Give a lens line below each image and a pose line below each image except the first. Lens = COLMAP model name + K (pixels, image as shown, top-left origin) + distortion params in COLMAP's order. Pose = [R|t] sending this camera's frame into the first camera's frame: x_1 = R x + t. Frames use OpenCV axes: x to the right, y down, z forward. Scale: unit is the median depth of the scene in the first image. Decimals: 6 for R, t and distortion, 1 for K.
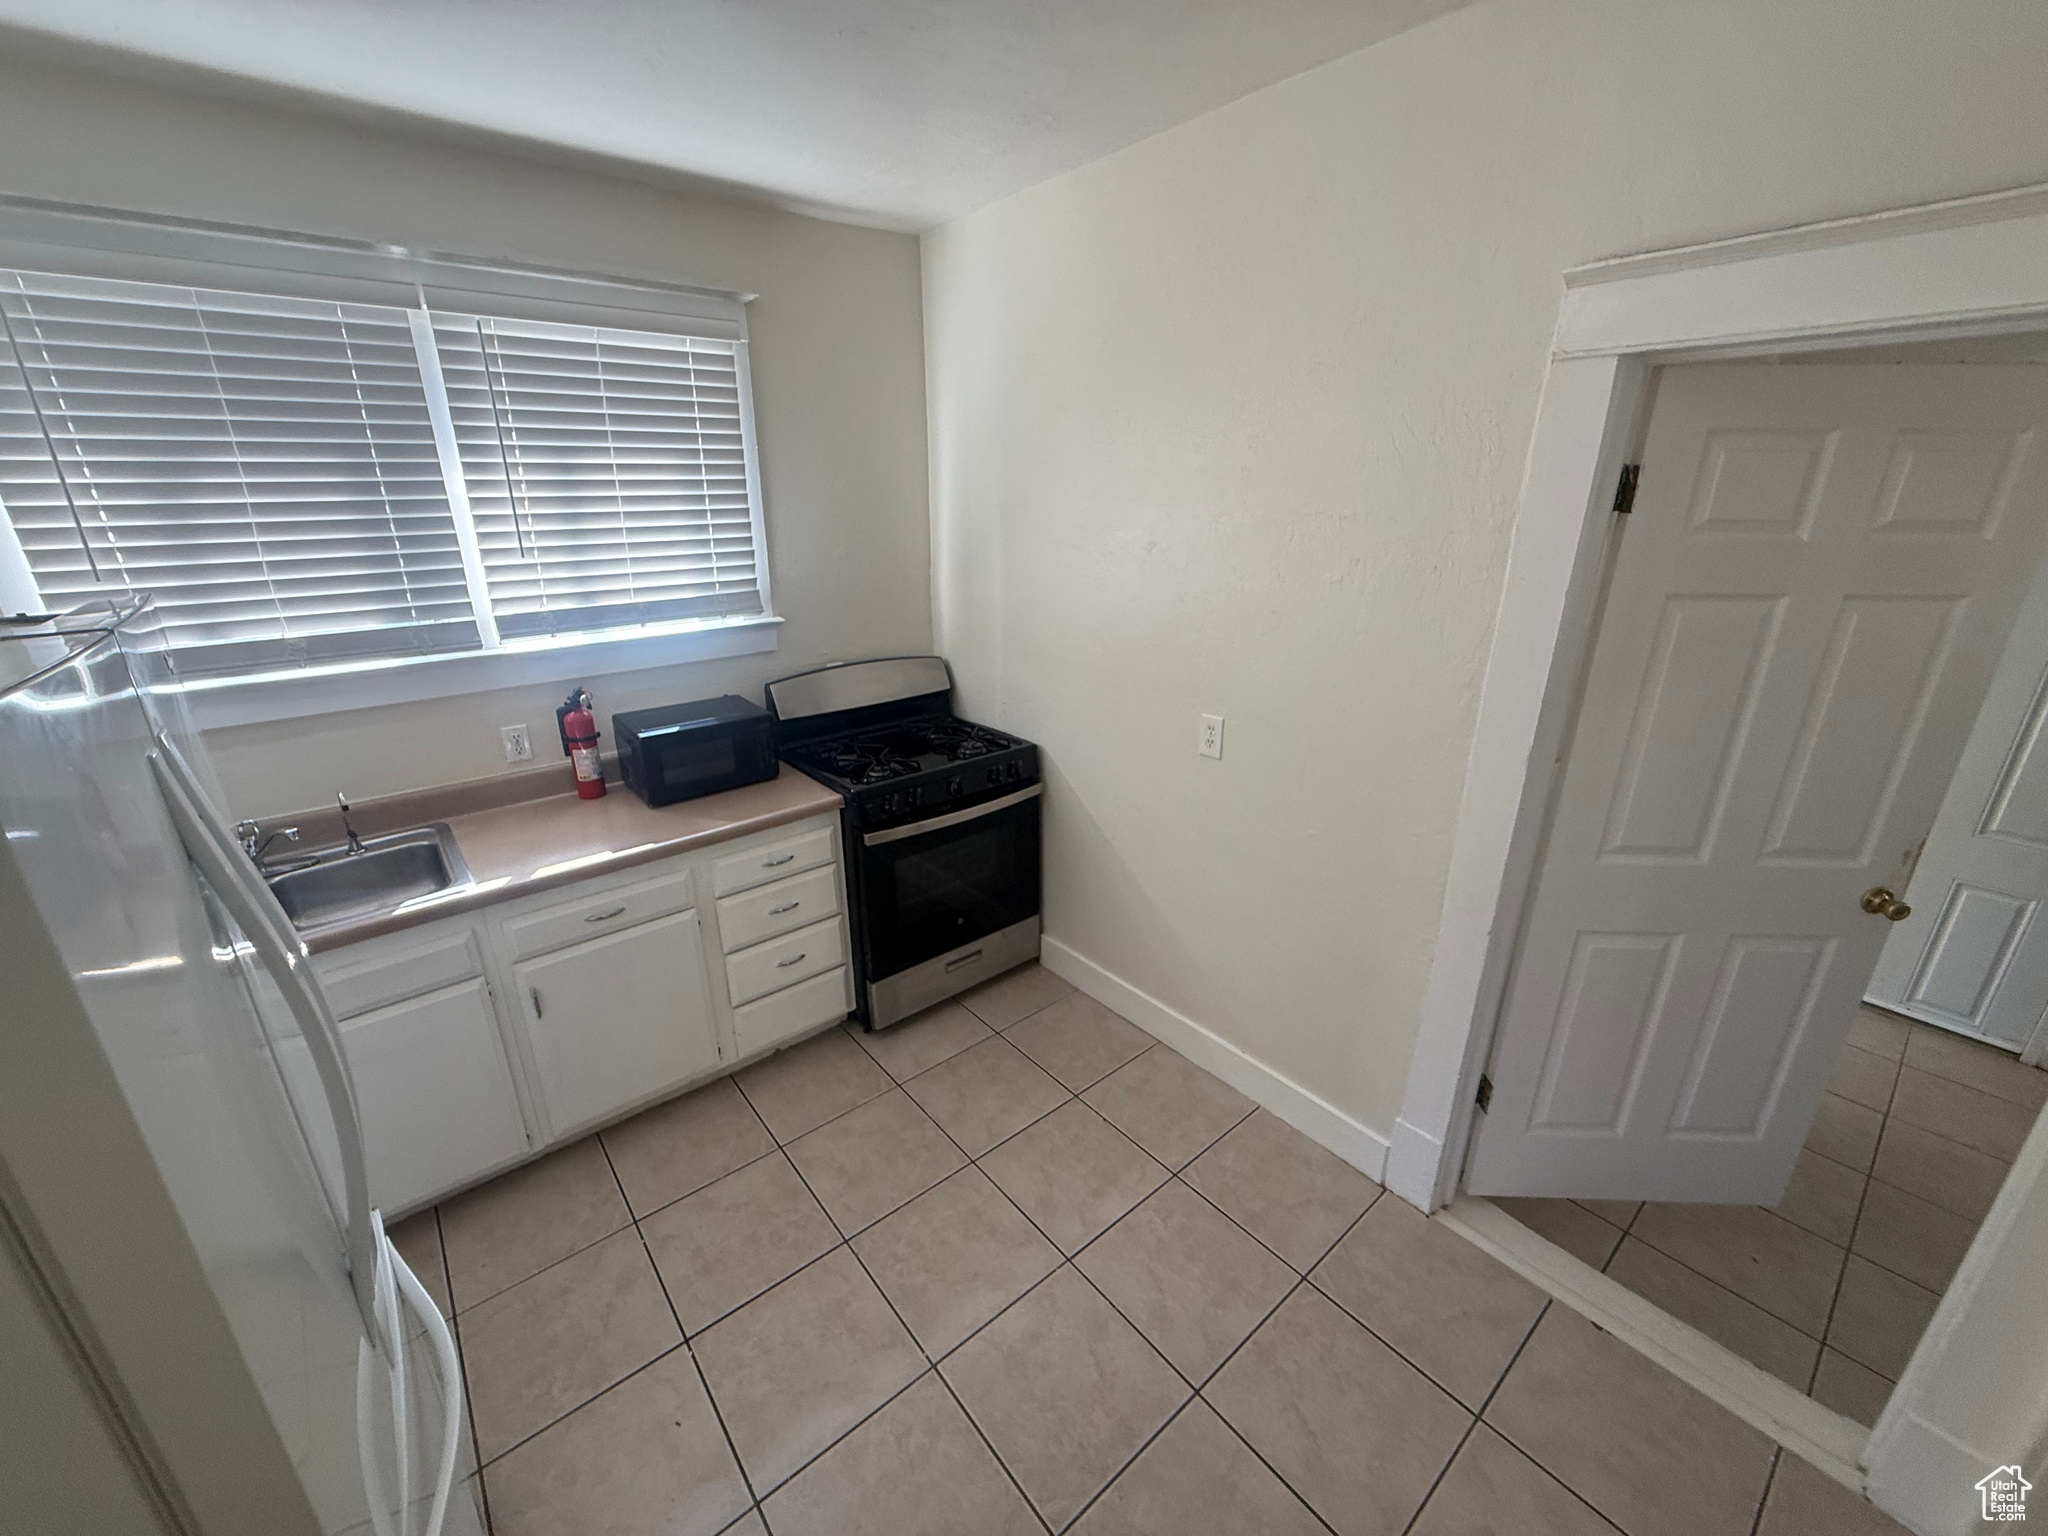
lens RADIAL K [[817.4, 0, 1017.0], [0, 817.4, 773.9], [0, 0, 1]] dist [0.001366, -0.000088]
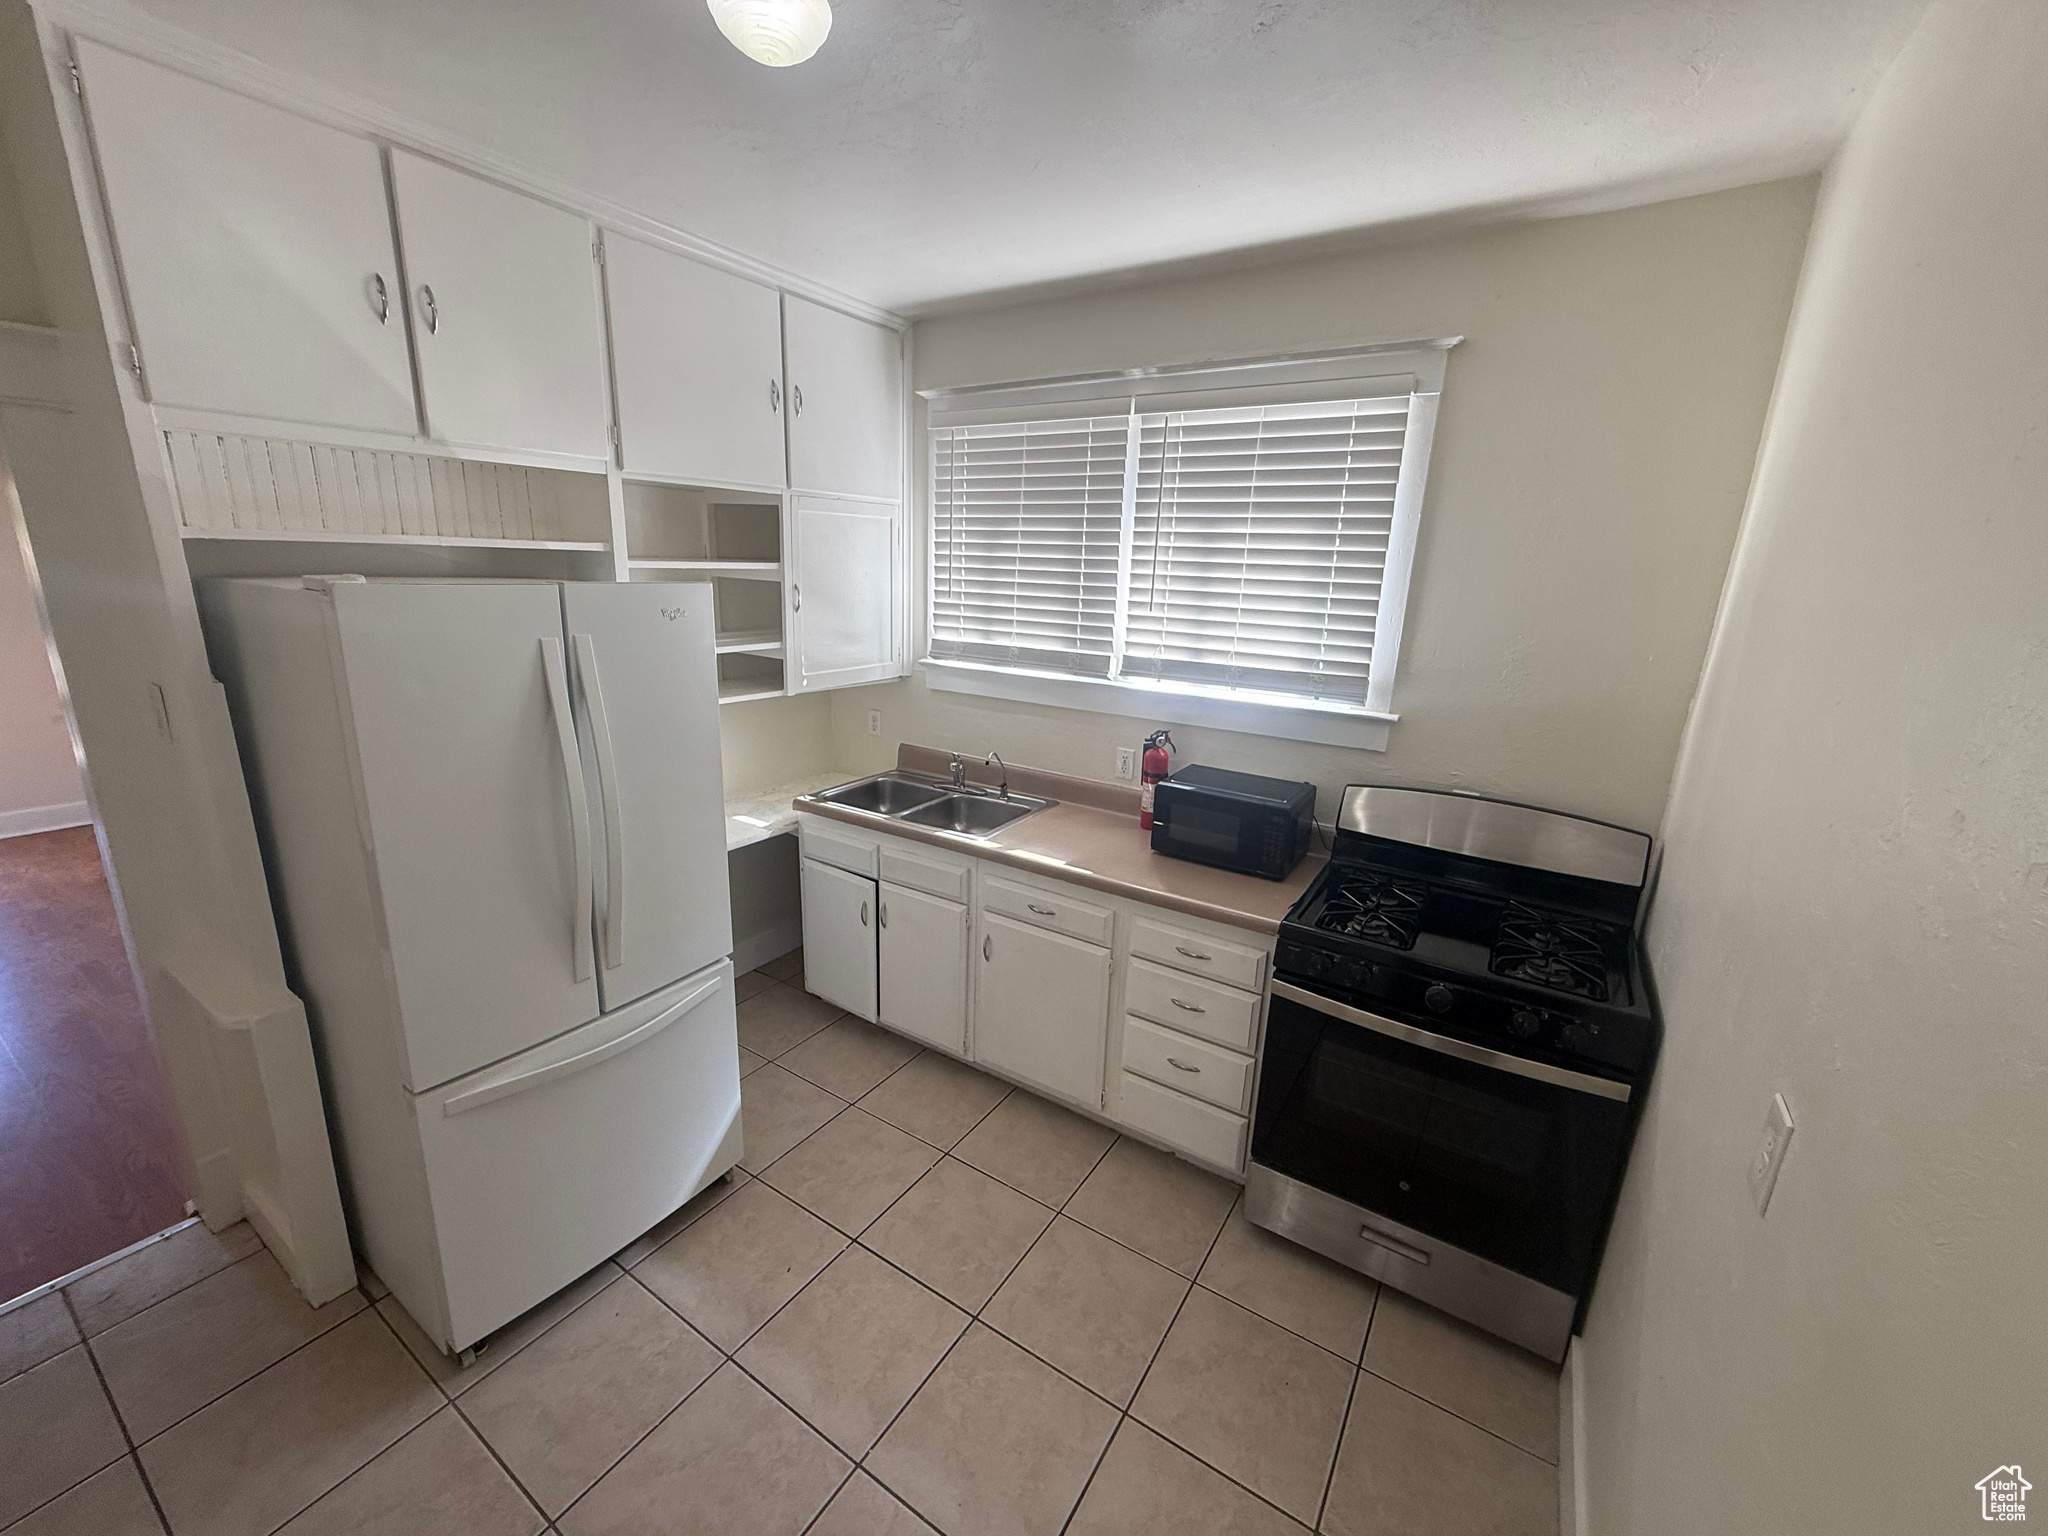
lens RADIAL K [[817.4, 0, 1011.5], [0, 817.4, 769.0], [0, 0, 1]] dist [0.001366, -0.000088]
pose [[0.295346, 0.257498, -0.920035, 0.455384], [-0.354162, 0.923892, 0.144886, -0.150814], [0.887322, 0.283050, 0.364065, 0.452214]]
